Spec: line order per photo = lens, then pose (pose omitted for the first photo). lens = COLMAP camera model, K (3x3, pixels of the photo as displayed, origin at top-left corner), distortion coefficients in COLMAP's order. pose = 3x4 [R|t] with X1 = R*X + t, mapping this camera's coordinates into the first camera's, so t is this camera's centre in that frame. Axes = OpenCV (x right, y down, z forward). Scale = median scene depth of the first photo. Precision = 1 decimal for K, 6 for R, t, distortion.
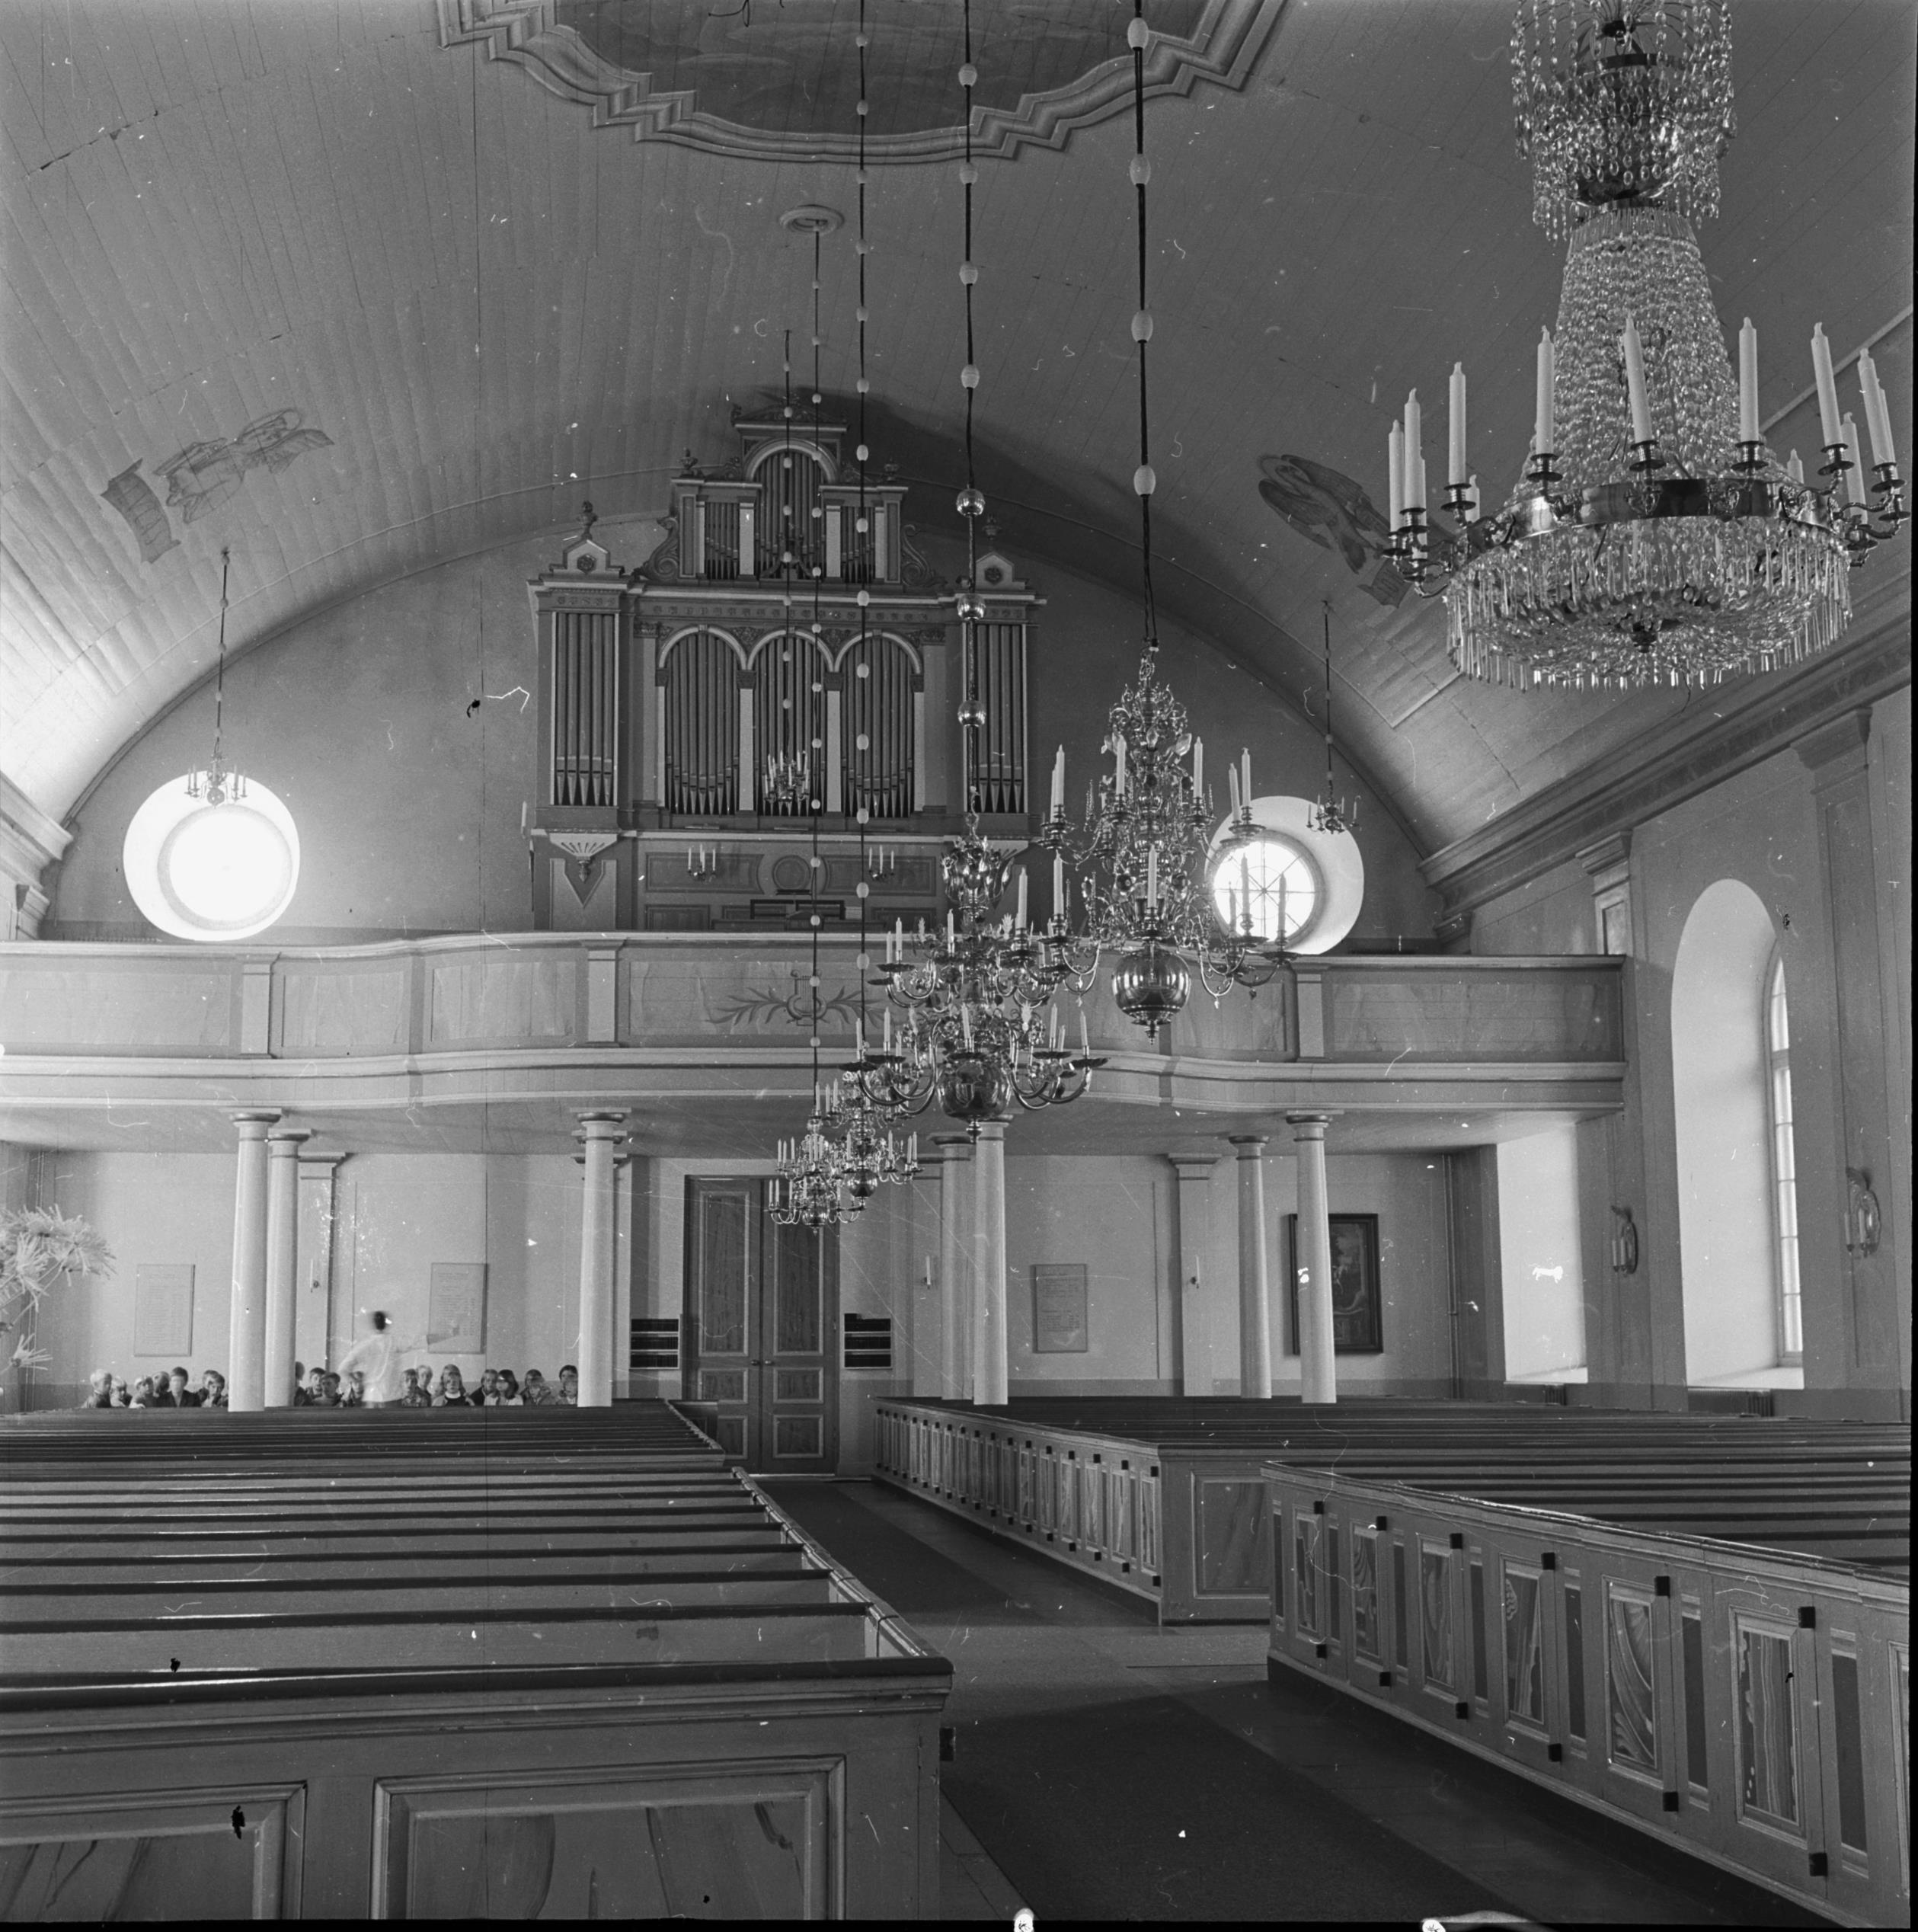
lens RADIAL K [[2656.7, 0, 959.0], [0, 2656.7, 966.0], [0, 0, 1]] dist [0.080247, -0.064703]
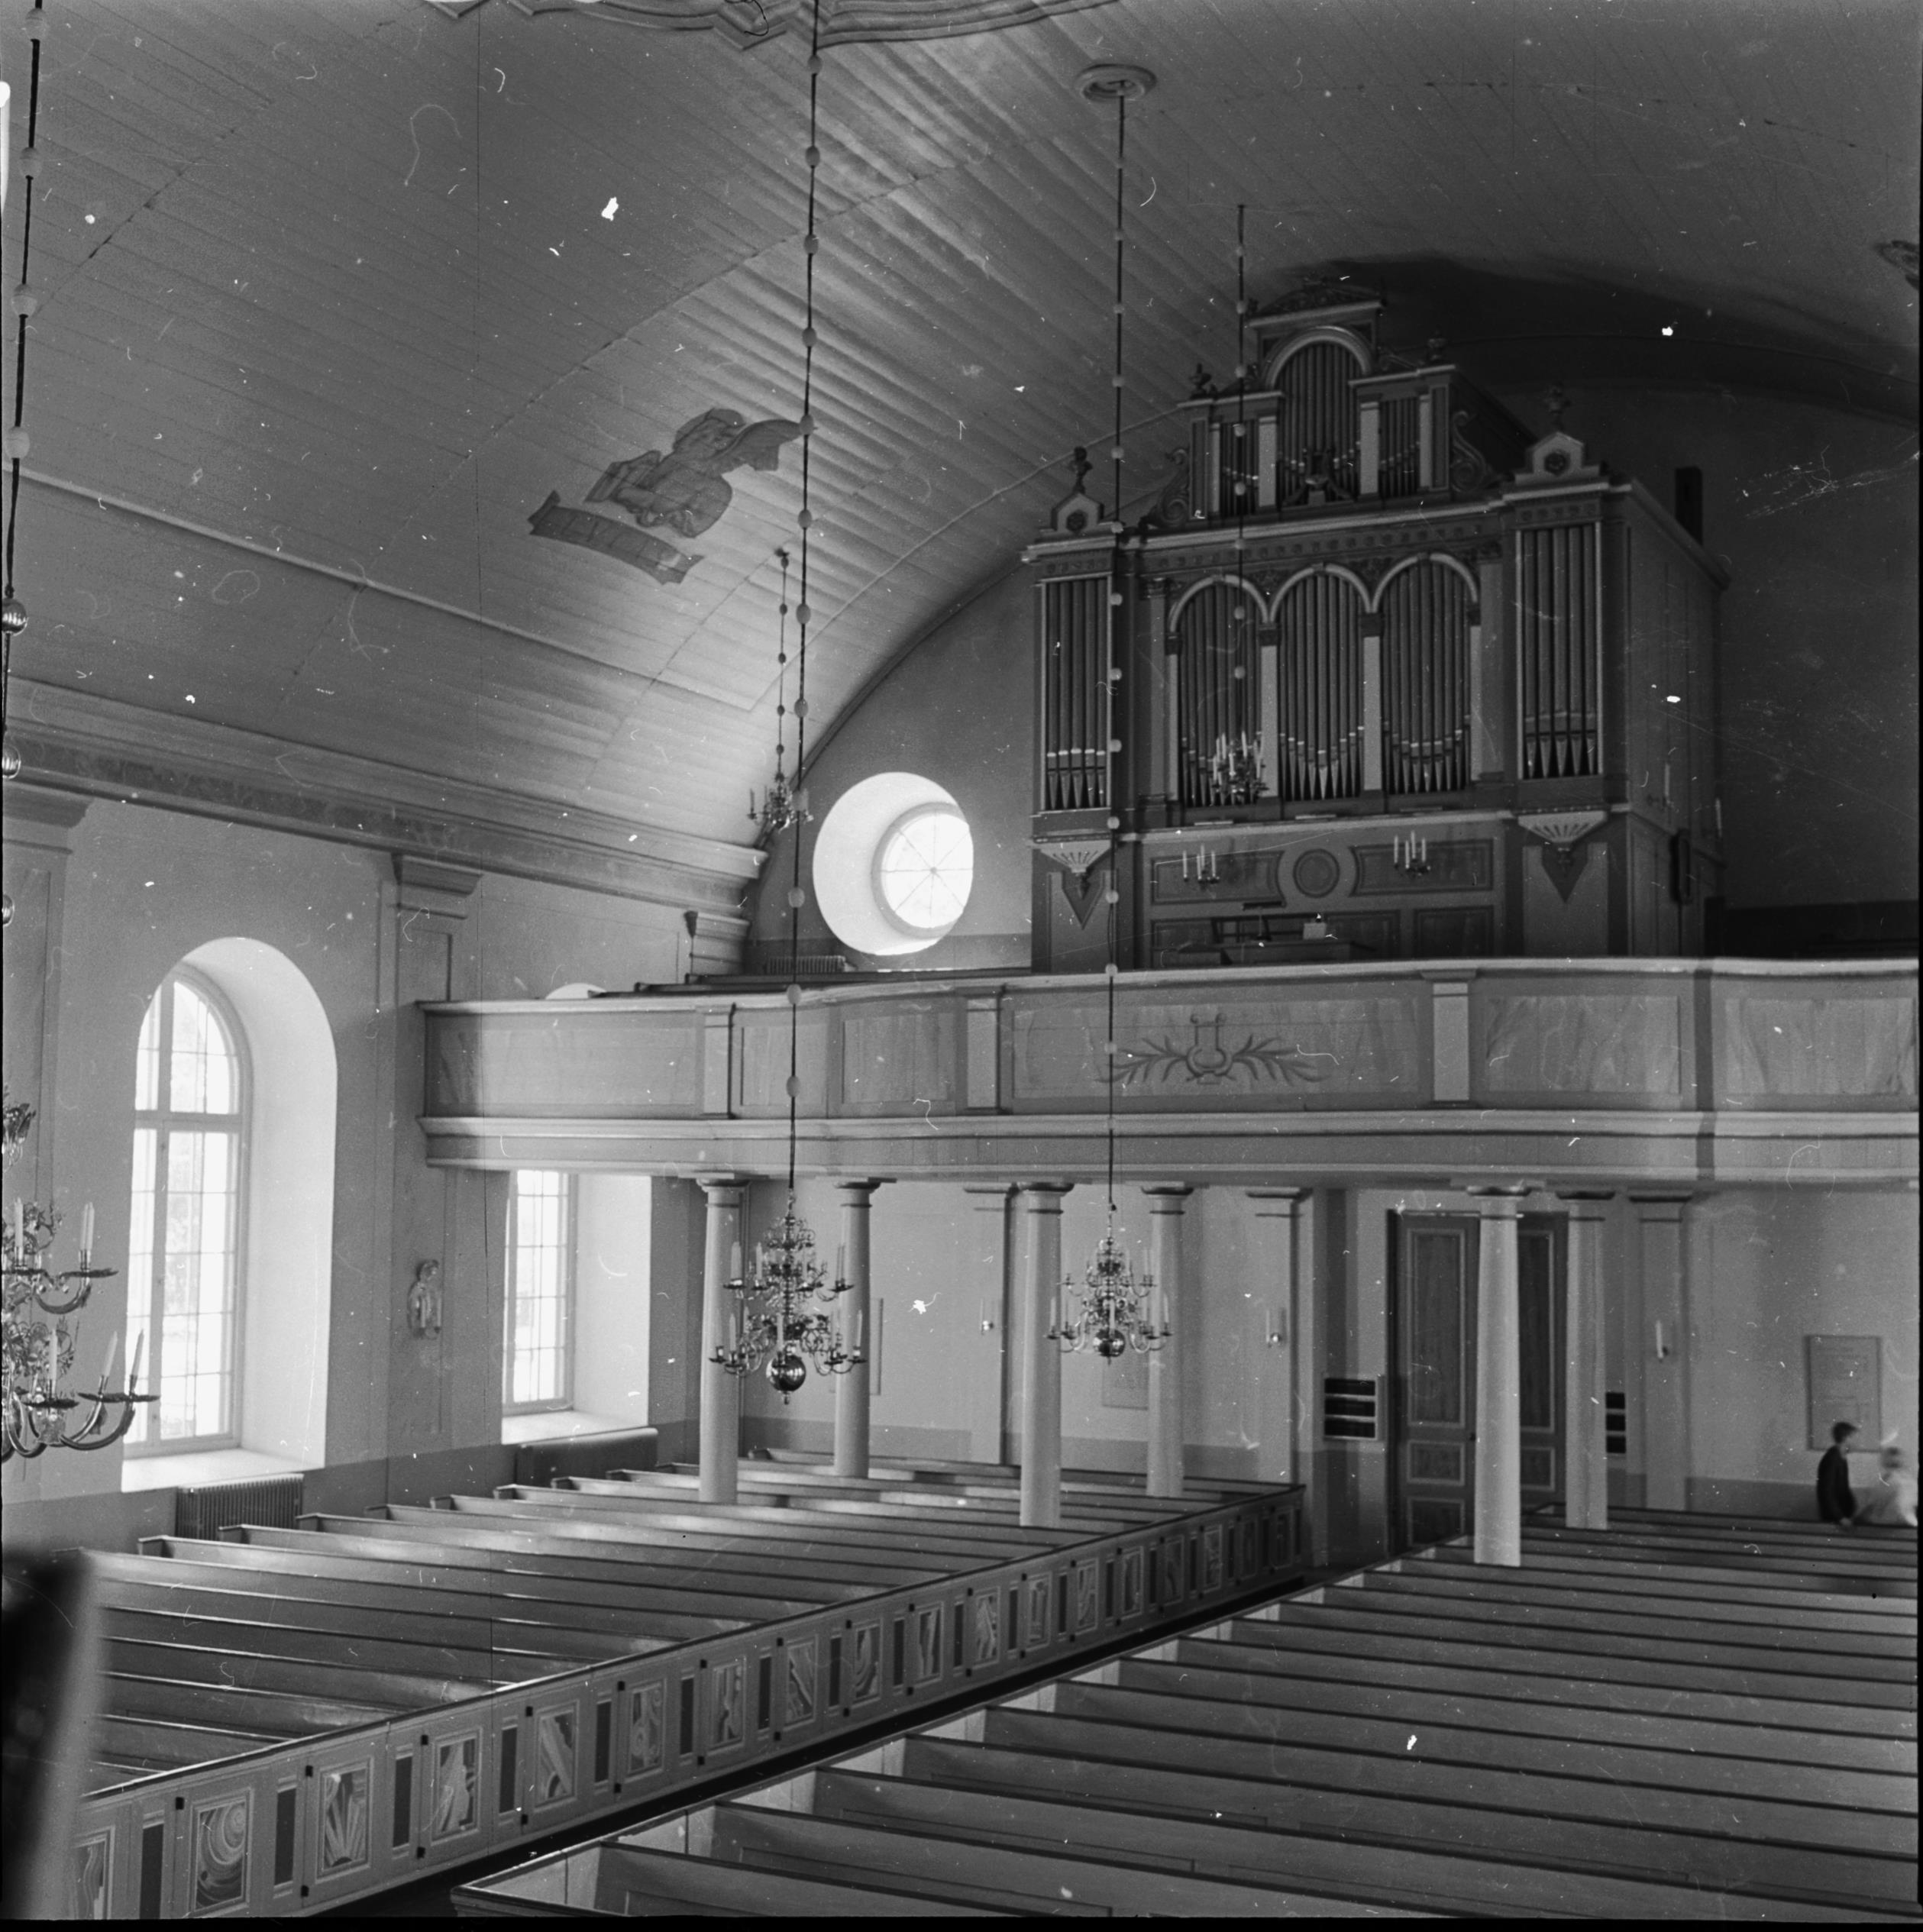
lens RADIAL K [[2656.3, 0, 961.5], [0, 2656.3, 966.0], [0, 0, 1]] dist [-0.001539, -0.064892]
pose [[0.817150, -0.031923, -0.575540, 0.308681], [0.064262, 0.997286, 0.035923, -0.041819], [0.572831, -0.066340, 0.816984, 0.274224]]
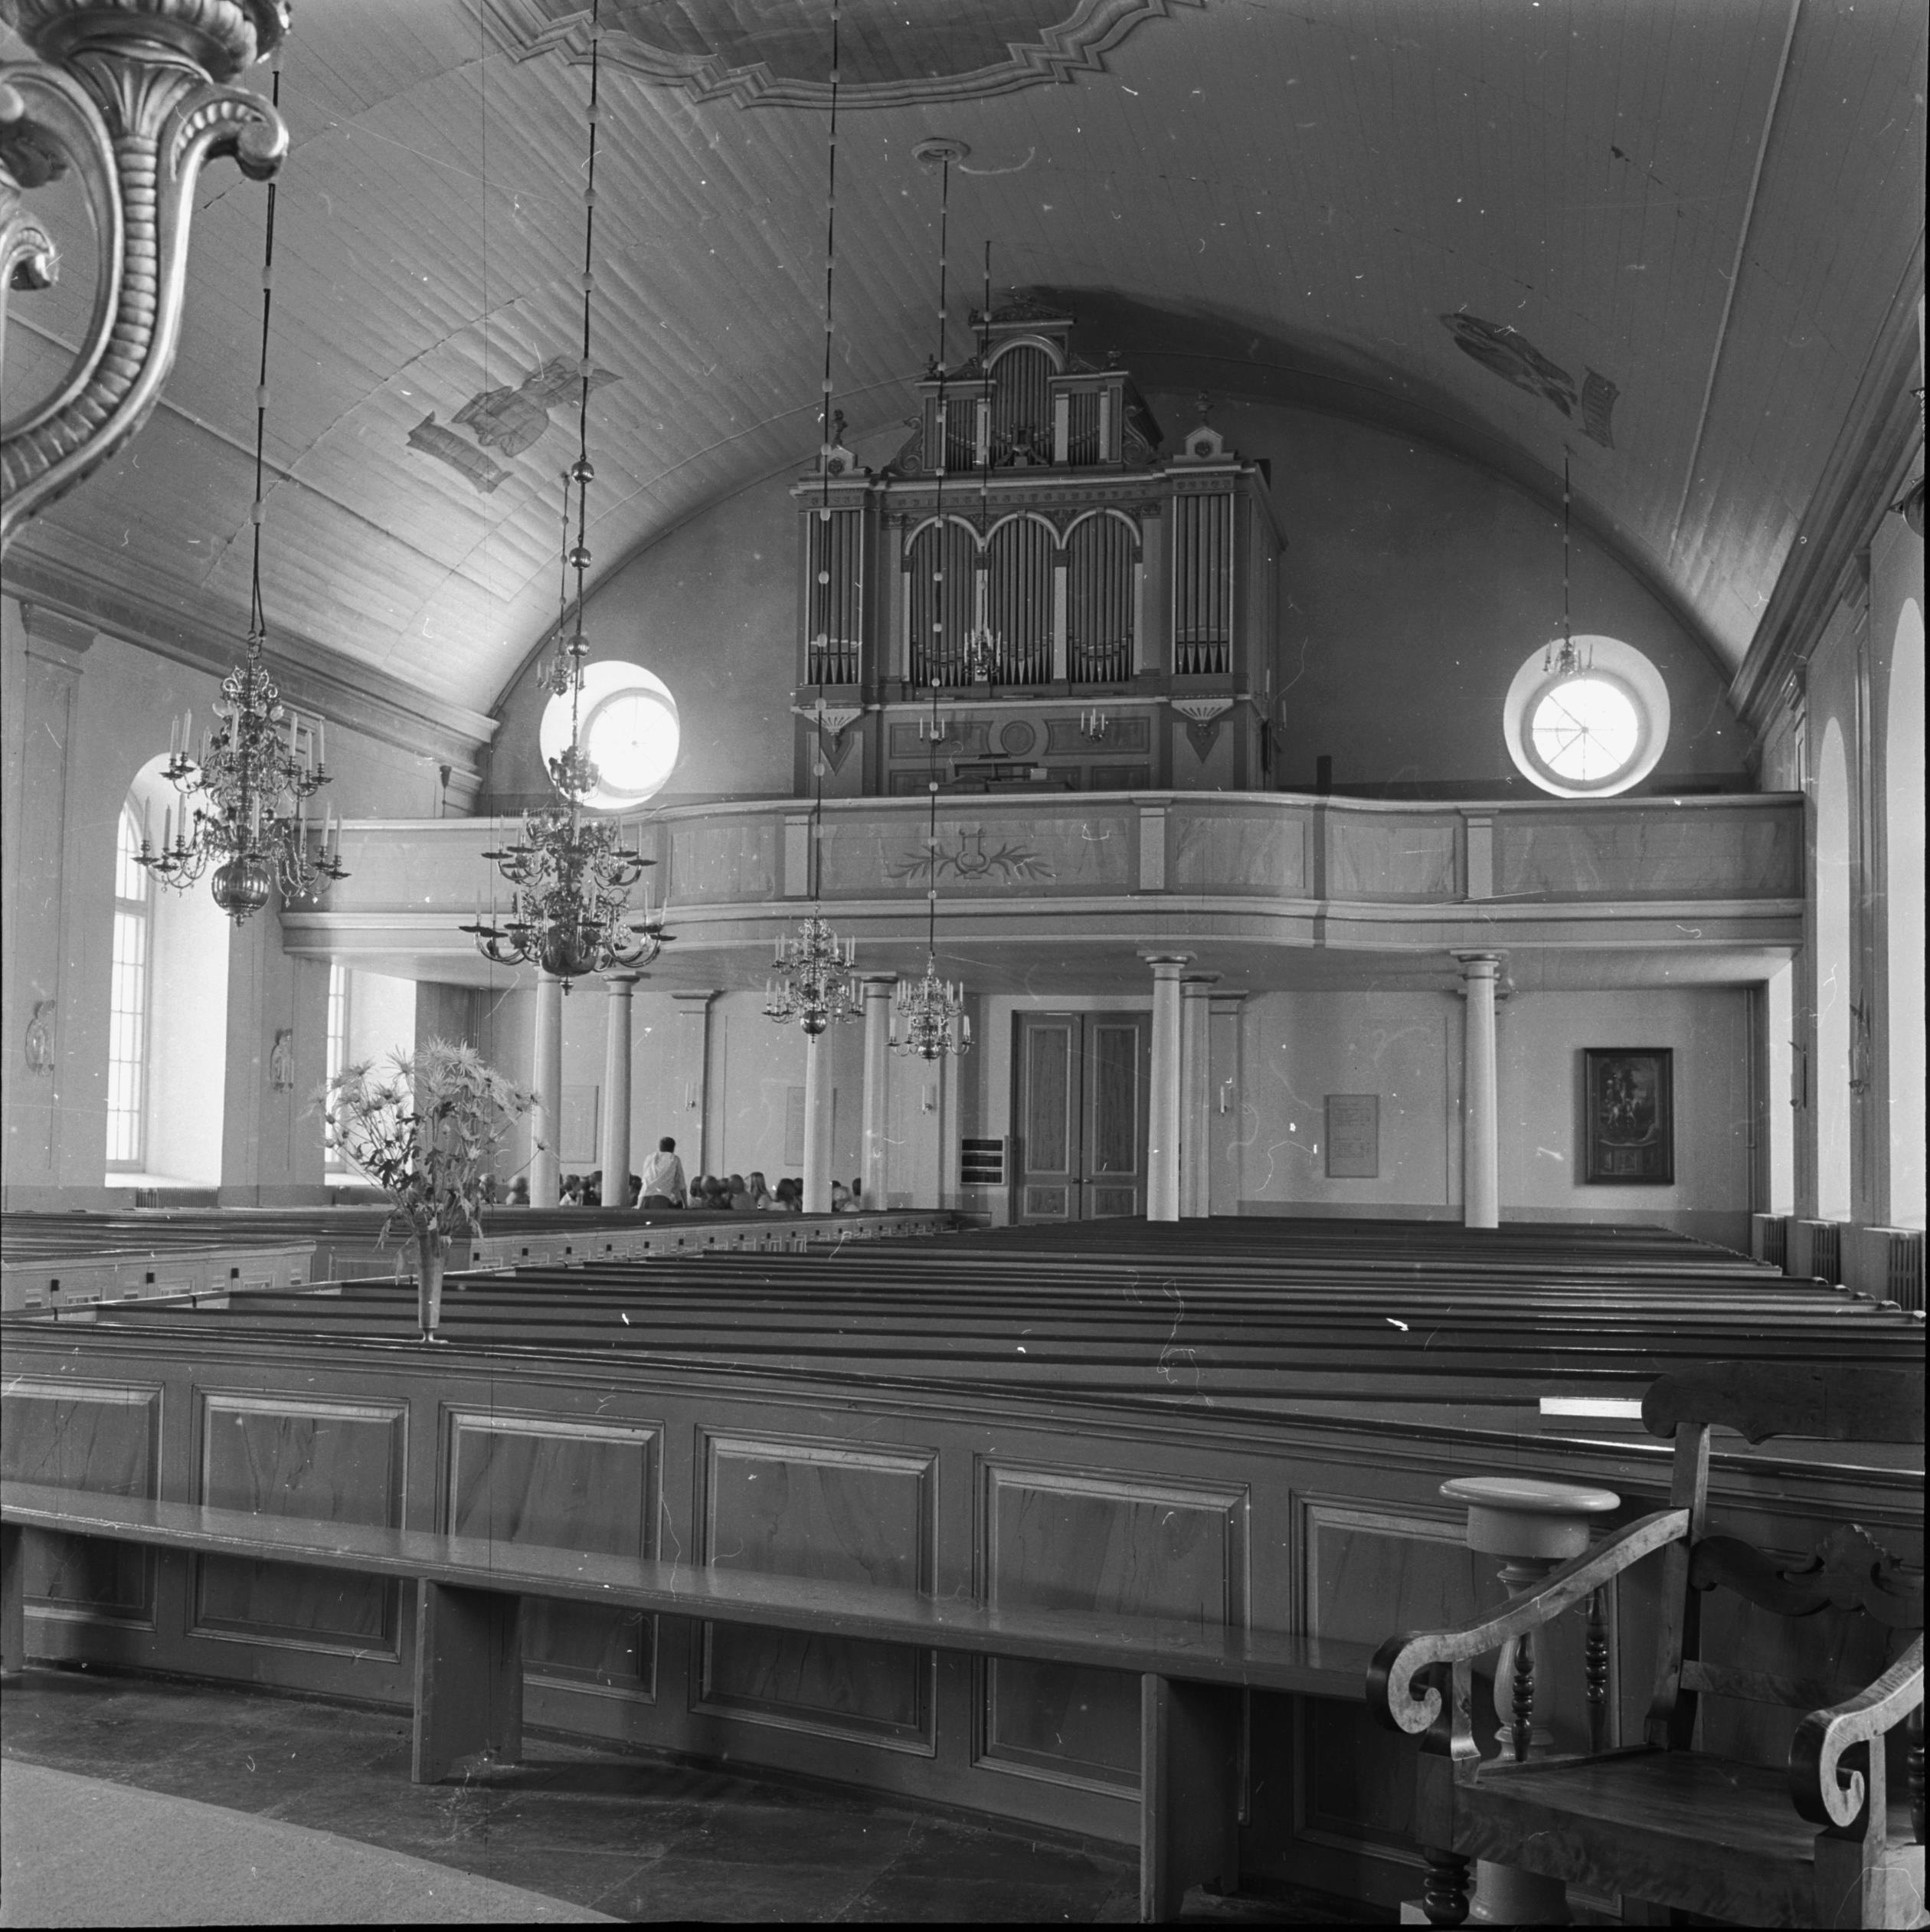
lens RADIAL K [[2655.9, 0, 965.0], [0, 2655.9, 966.0], [0, 0, 1]] dist [-0.001539, -0.064892]
pose [[0.941892, -0.005504, -0.335870, 0.280532], [0.027198, 0.997833, 0.059921, -0.006910], [0.334812, -0.065574, 0.940000, -0.042916]]
